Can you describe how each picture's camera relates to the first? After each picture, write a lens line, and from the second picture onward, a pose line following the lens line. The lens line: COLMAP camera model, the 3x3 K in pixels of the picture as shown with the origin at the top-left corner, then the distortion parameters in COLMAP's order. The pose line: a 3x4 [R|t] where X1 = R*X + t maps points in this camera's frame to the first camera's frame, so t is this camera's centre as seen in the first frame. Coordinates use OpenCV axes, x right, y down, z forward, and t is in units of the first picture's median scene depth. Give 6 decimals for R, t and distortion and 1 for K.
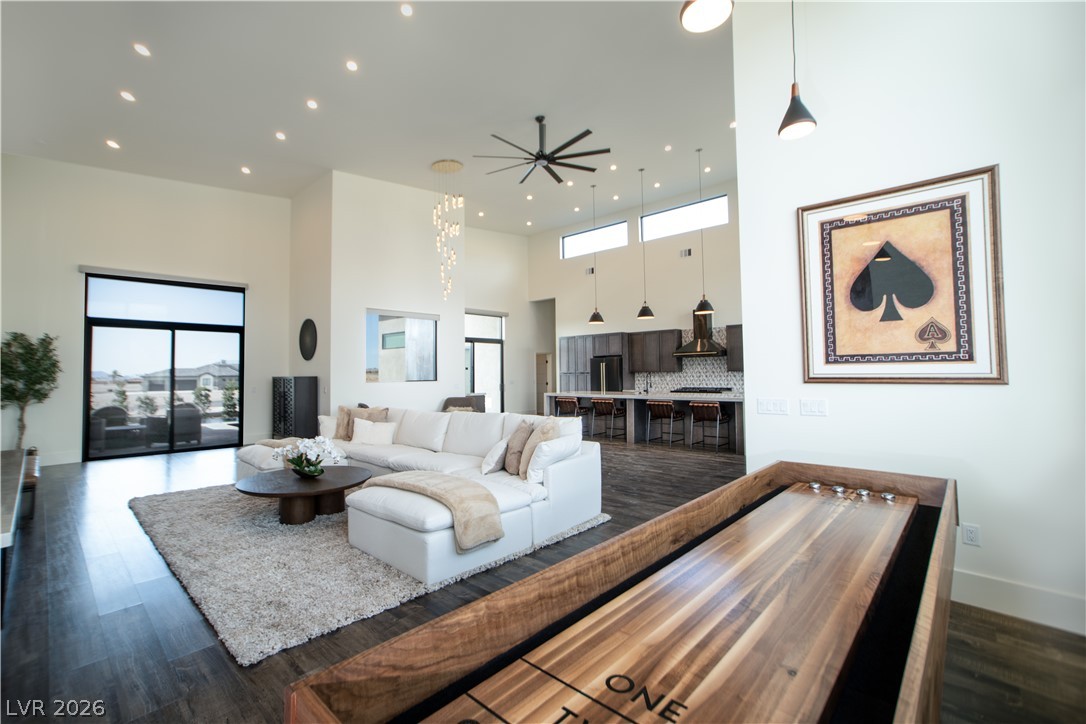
lens RADIAL K [[461.2, 0, 536.1], [0, 461.2, 366.3], [0, 0, 1]] dist [0.001392, -0.000276]
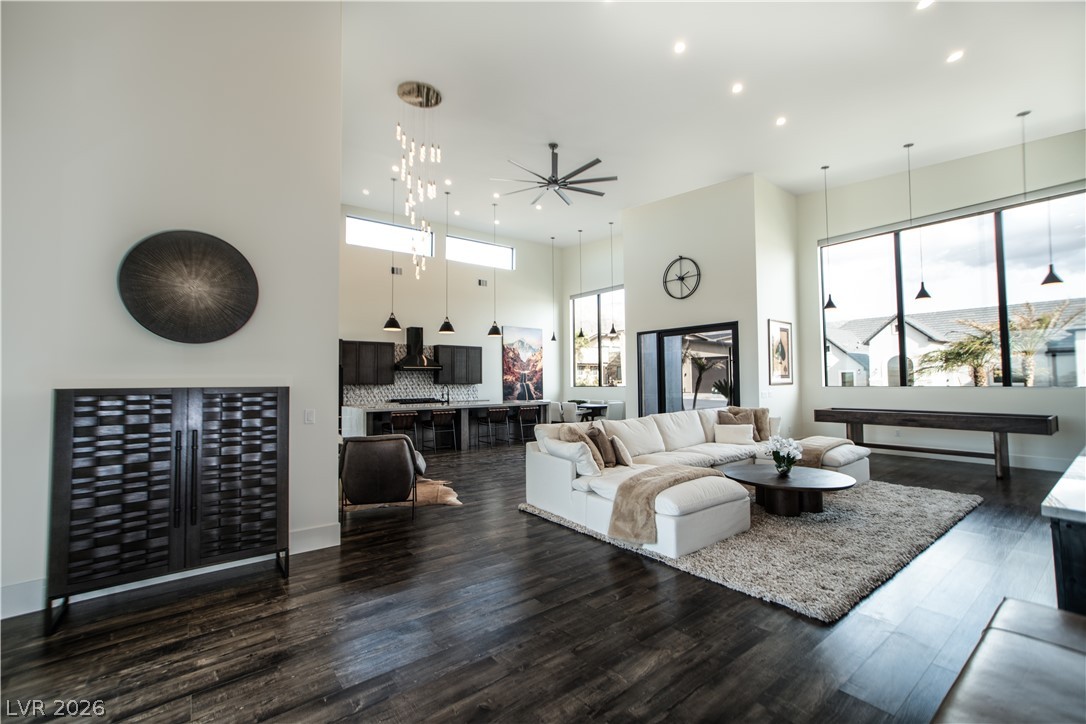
lens RADIAL K [[461.2, 0, 536.1], [0, 461.2, 366.3], [0, 0, 1]] dist [0.001392, -0.000276]
pose [[0.175045, 0.046738, 0.983450, -0.674948], [-0.006476, 0.998906, -0.046320, 0.018179], [-0.984539, 0.001740, 0.175156, 0.546898]]
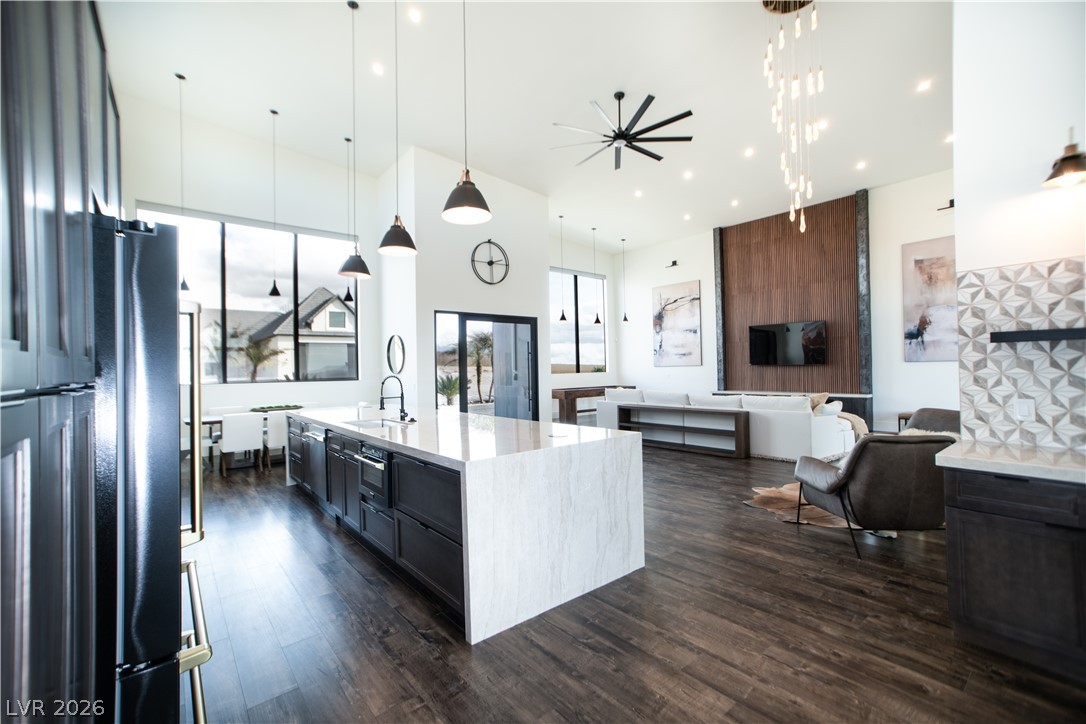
lens RADIAL K [[461.2, 0, 536.1], [0, 461.2, 366.3], [0, 0, 1]] dist [0.001392, -0.000276]
pose [[-0.990323, 0.031348, 0.135193, 0.040015], [0.029205, 0.999415, -0.017806, 0.015582], [-0.135673, -0.013686, -0.990659, 1.253031]]
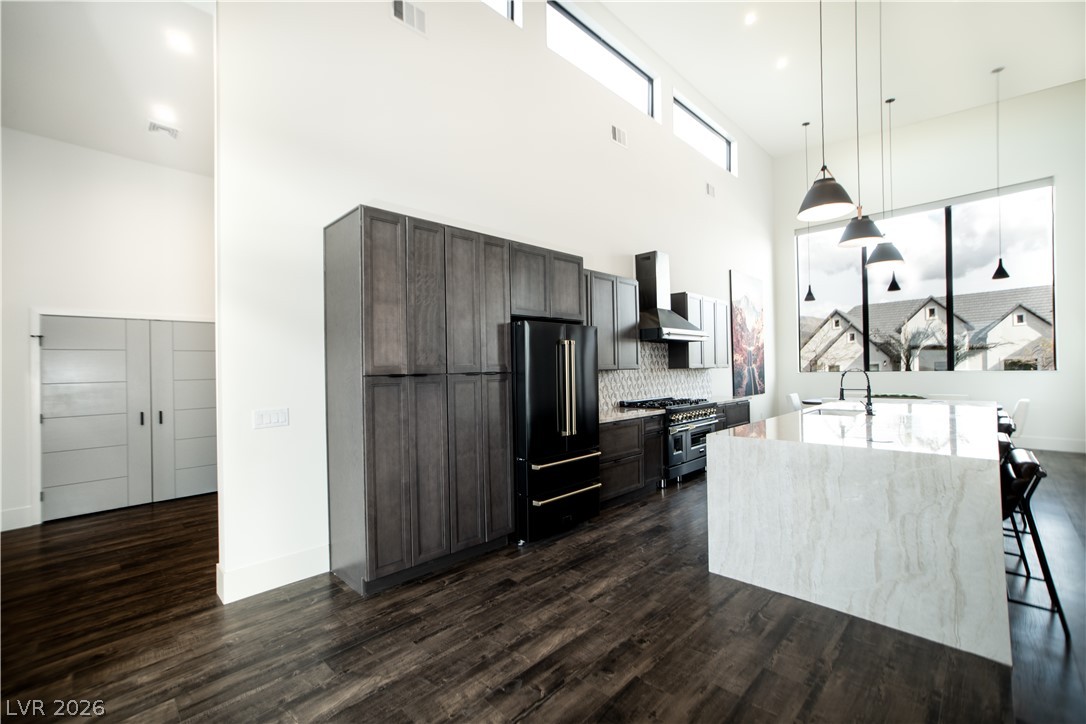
lens RADIAL K [[450.9, 0, 526.1], [0, 450.9, 369.1], [0, 0, 1]] dist [-0.028603, 0.000107]
pose [[0.057612, 0.015135, 0.998224, -0.173777], [0.003310, 0.999877, -0.015351, 0.019032], [-0.998334, 0.004189, 0.057555, 1.143175]]
